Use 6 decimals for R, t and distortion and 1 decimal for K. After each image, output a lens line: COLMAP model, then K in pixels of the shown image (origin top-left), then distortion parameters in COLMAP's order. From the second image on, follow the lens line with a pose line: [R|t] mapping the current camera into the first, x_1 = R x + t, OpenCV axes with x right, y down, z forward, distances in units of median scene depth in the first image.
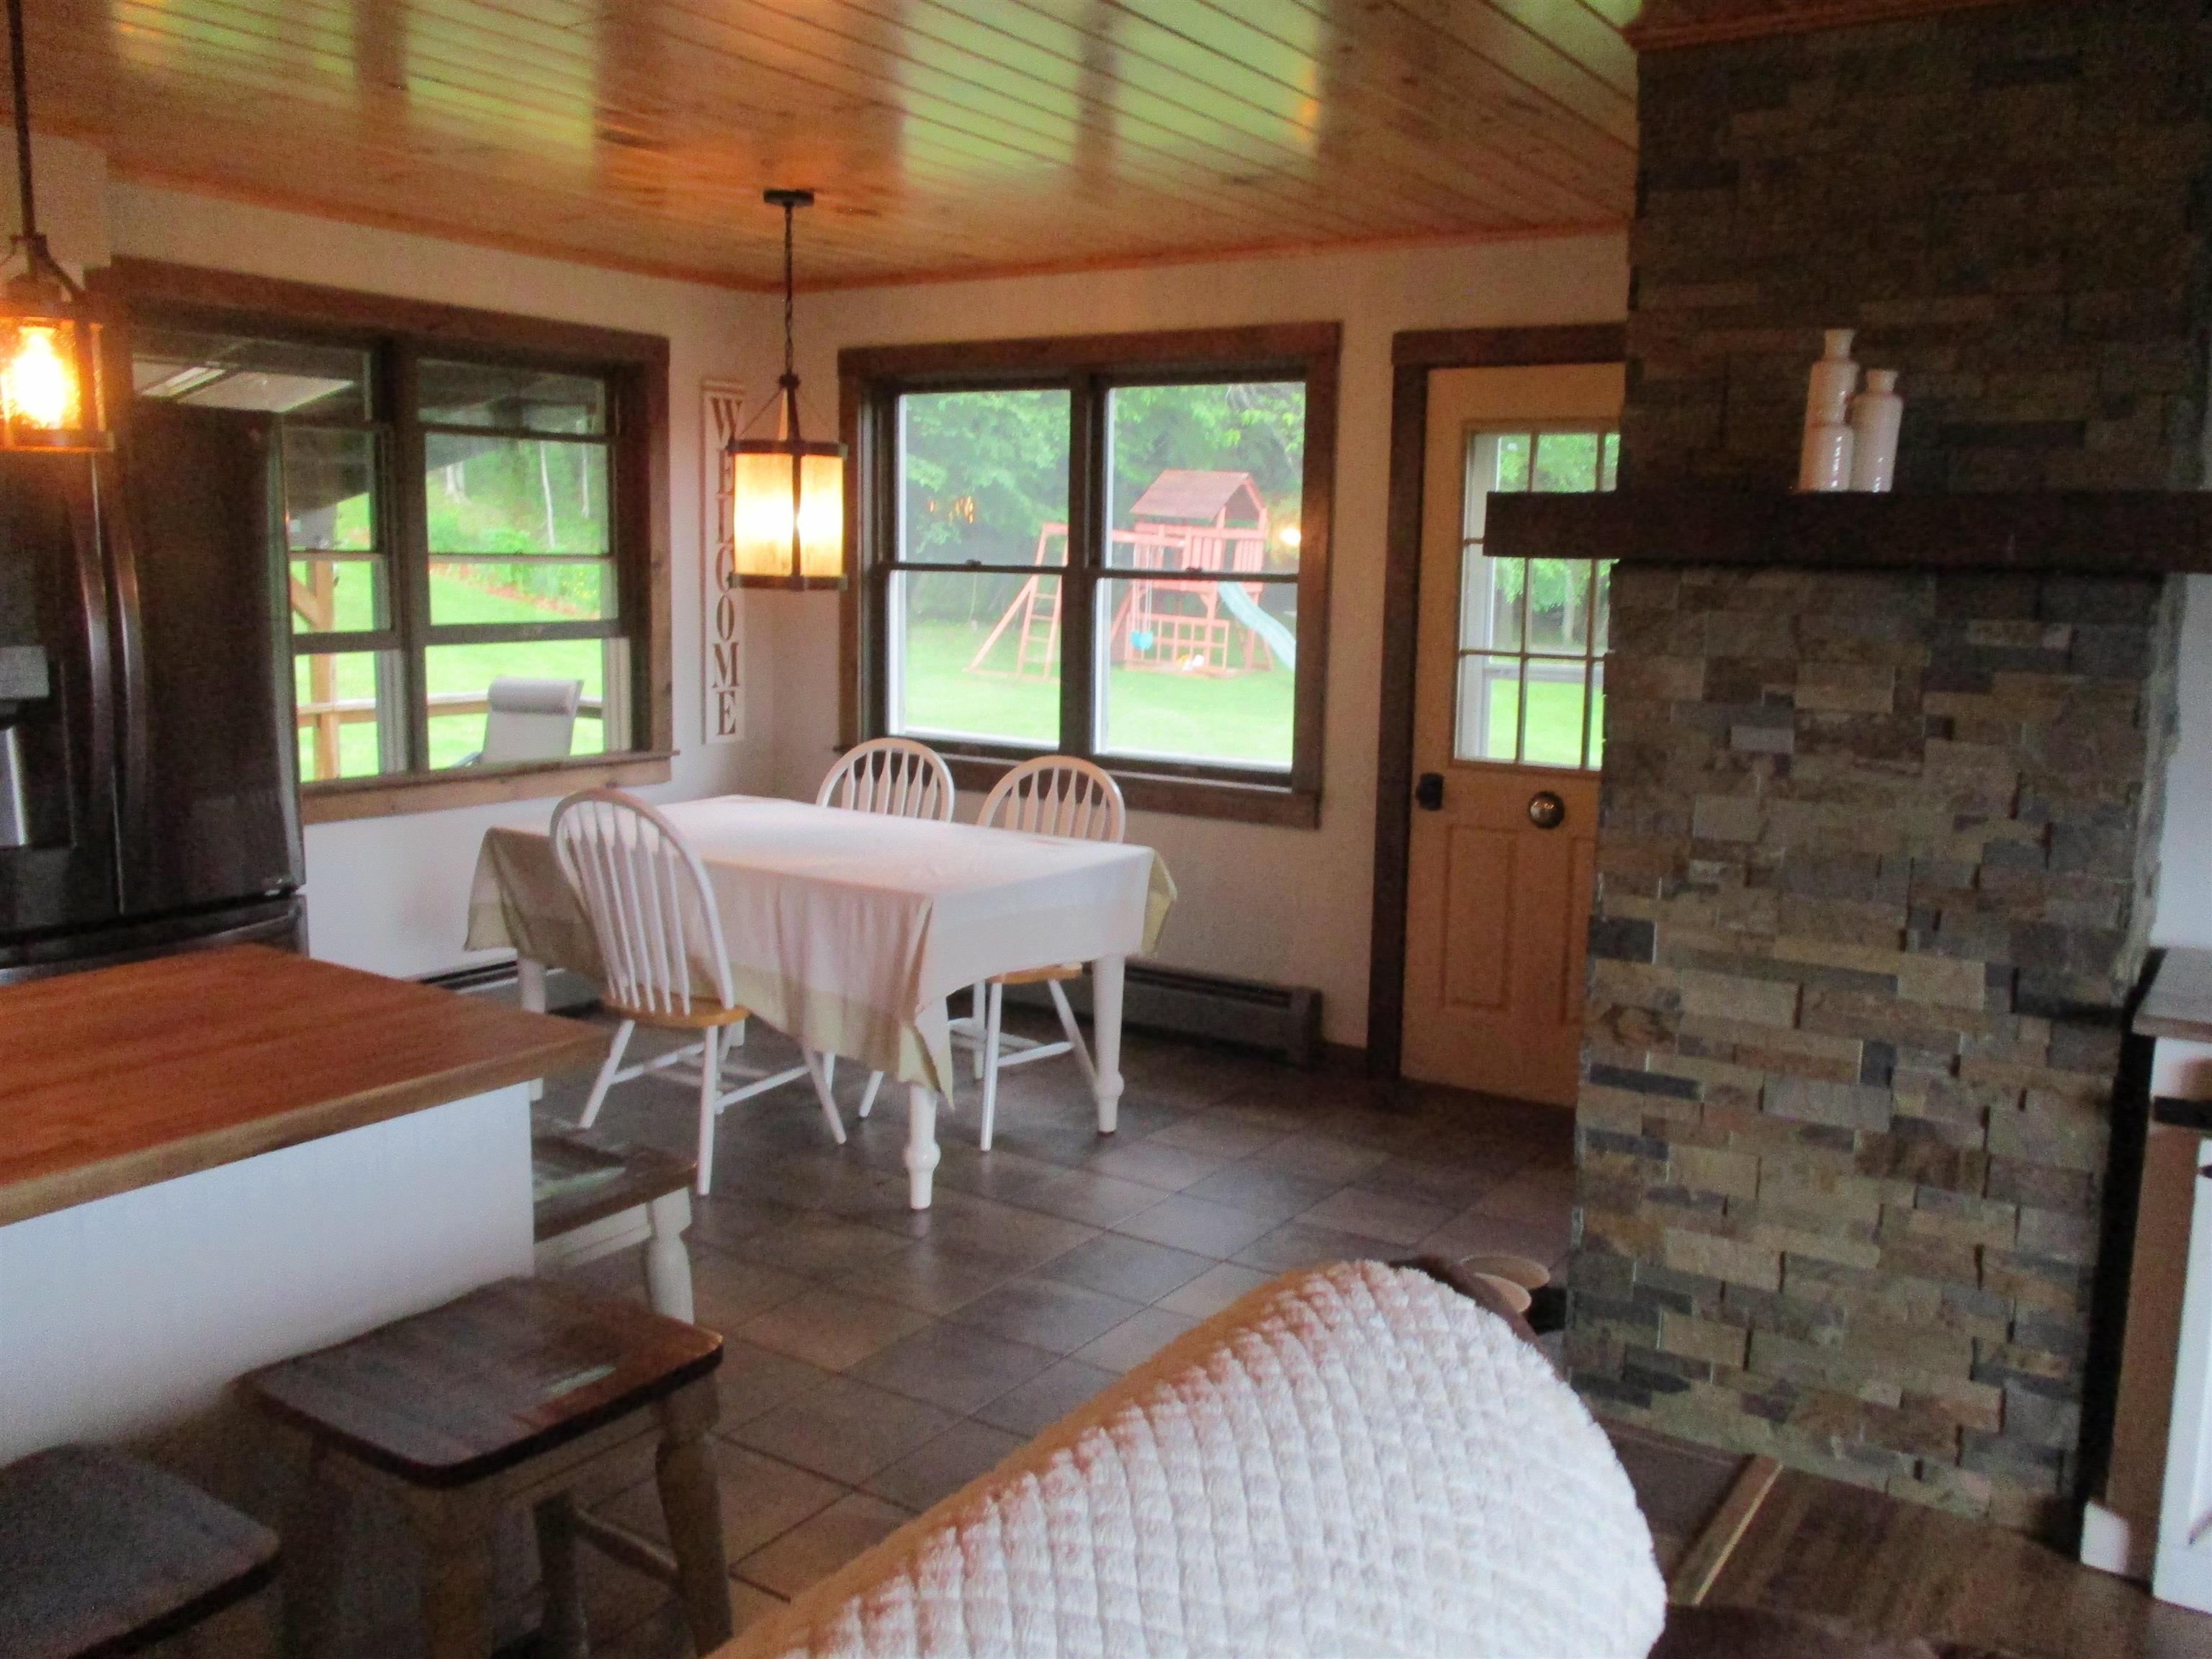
lens RADIAL K [[1849.8, 0, 1120.1], [0, 1849.8, 817.1], [0, 0, 1]] dist [-0.018991, 0.007289]
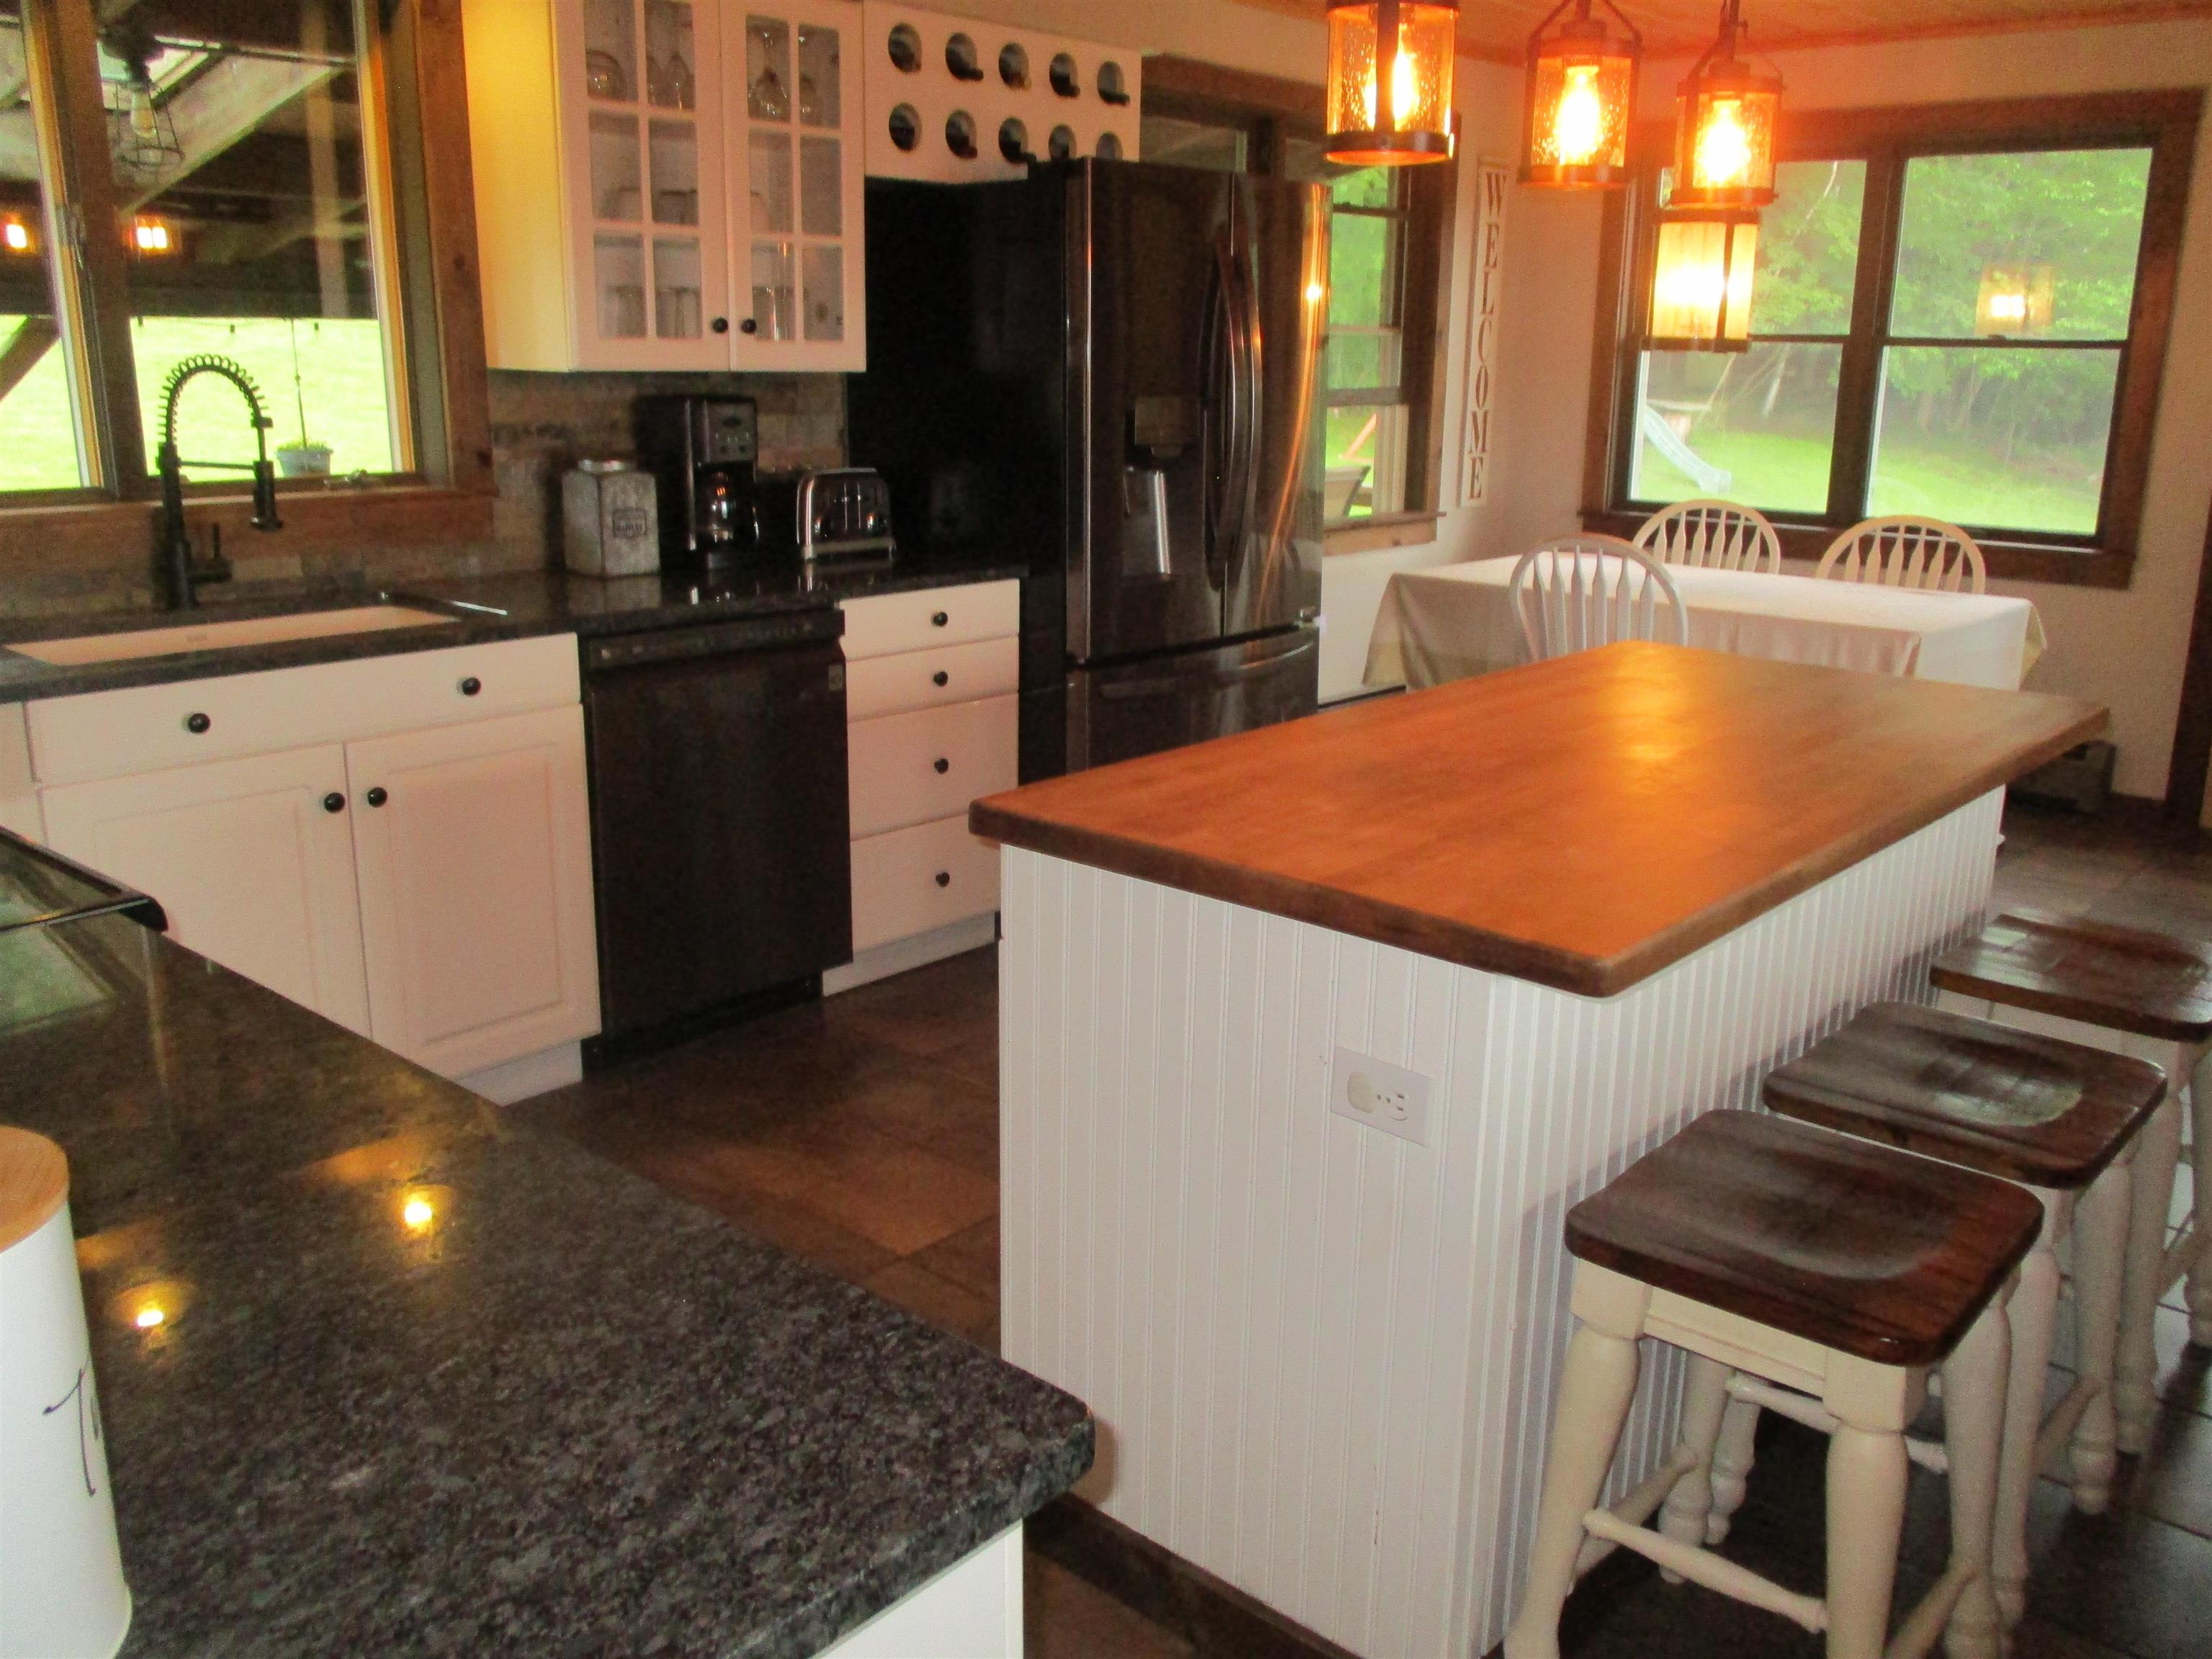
lens RADIAL K [[1849.8, 0, 1106.5], [0, 1849.8, 816.1], [0, 0, 1]] dist [-0.018991, 0.007289]
pose [[0.990974, 0.027127, -0.131279, -0.376938], [-0.012808, 0.993991, 0.108710, 0.032961], [0.133439, -0.106047, 0.985367, -0.132814]]
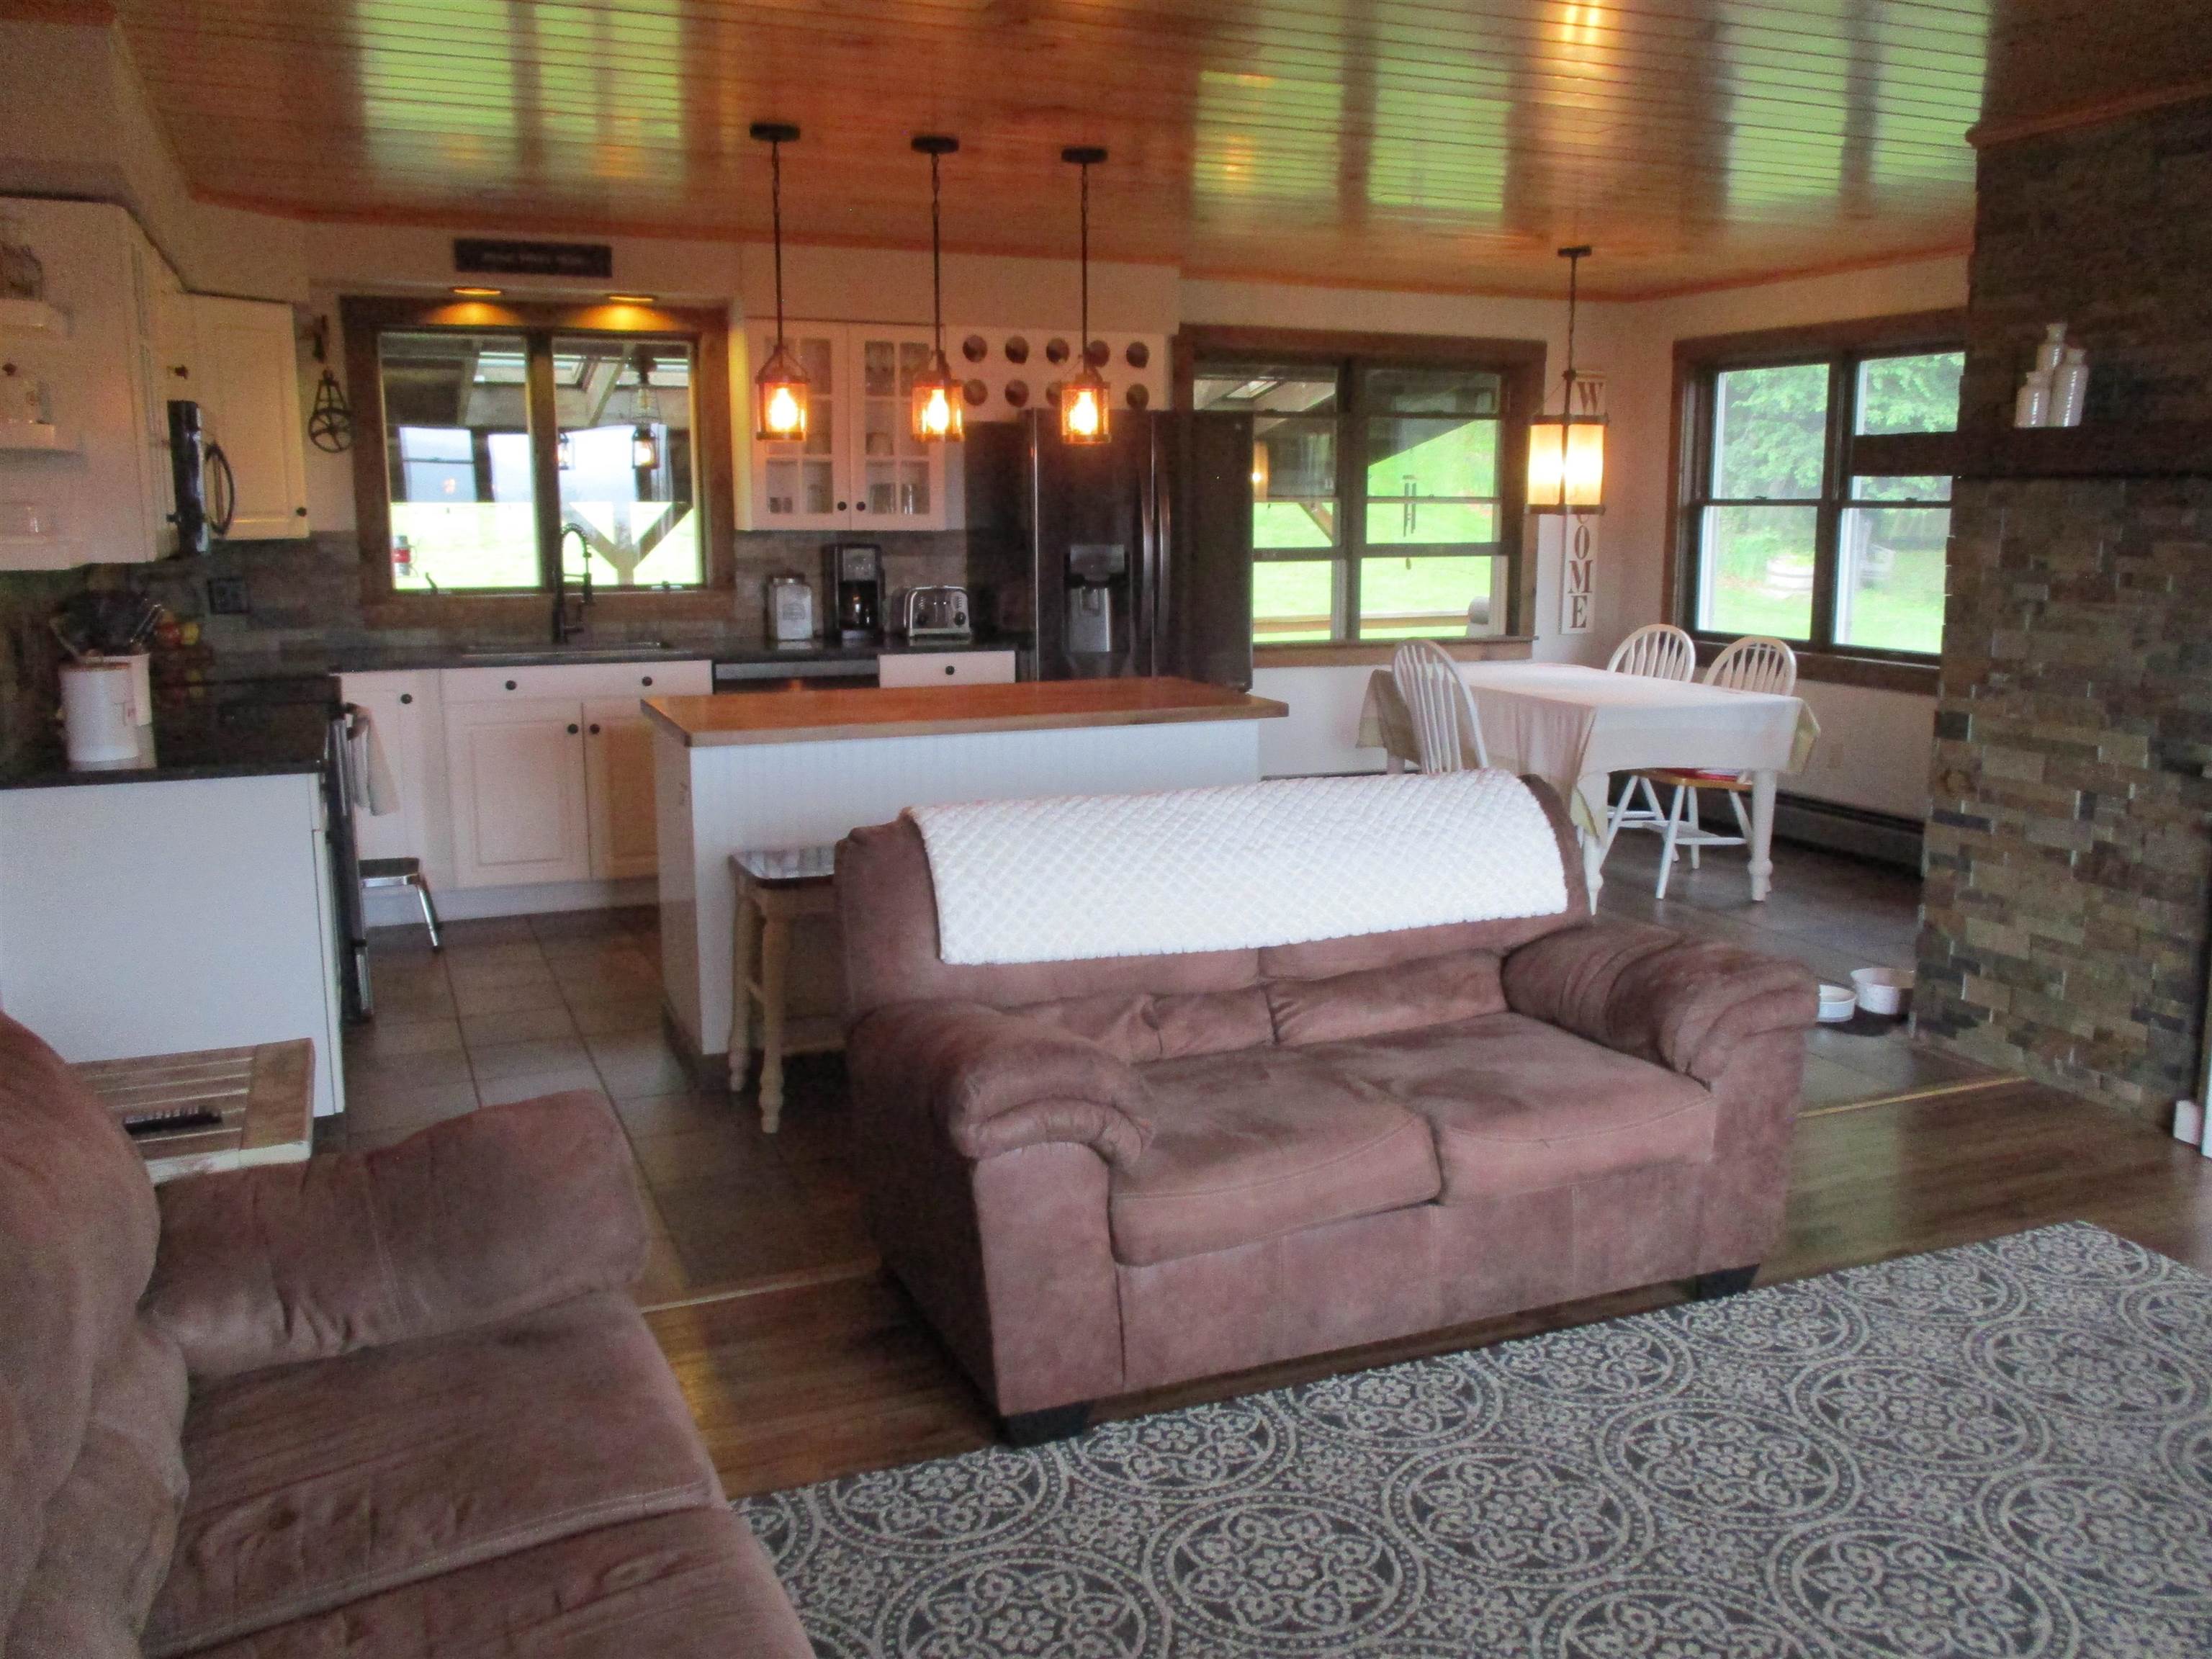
lens RADIAL K [[1849.8, 0, 1113.8], [0, 1849.8, 826.5], [0, 0, 1]] dist [-0.018991, 0.007289]
pose [[0.823901, 0.079115, -0.561185, 0.385670], [-0.065279, 0.996865, 0.044698, 0.086569], [0.562962, -0.000193, 0.826483, -0.446014]]
